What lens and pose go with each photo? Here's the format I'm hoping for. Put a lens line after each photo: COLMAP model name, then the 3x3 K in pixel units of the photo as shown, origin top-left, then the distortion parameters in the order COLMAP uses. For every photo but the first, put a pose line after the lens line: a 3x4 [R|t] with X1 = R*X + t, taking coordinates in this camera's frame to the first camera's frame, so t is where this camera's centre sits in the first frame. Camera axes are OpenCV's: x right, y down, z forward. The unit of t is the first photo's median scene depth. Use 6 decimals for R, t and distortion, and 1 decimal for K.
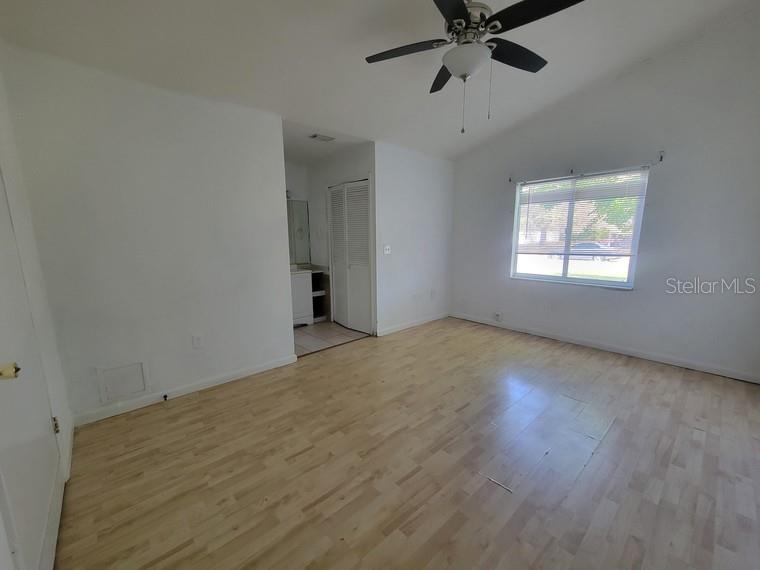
lens RADIAL K [[310.0, 0, 365.4], [0, 310.0, 295.3], [0, 0, 1]] dist [-0.000218, 0.000064]
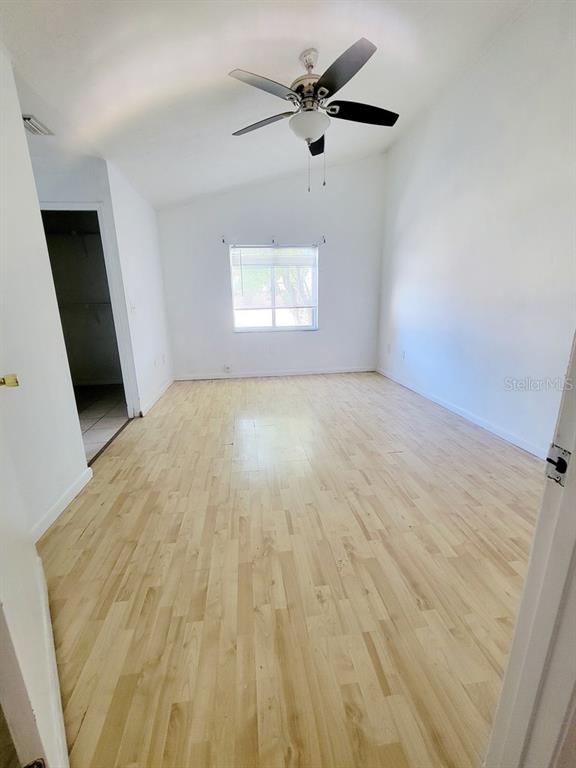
lens RADIAL K [[313.3, 0, 285.1], [0, 313.3, 383.2], [0, 0, 1]] dist [-0.000218, 0.000064]
pose [[0.555664, -0.212656, 0.803751, -0.719125], [0.168486, 0.975479, 0.141611, -0.010853], [-0.814156, 0.056733, 0.577868, 0.387845]]
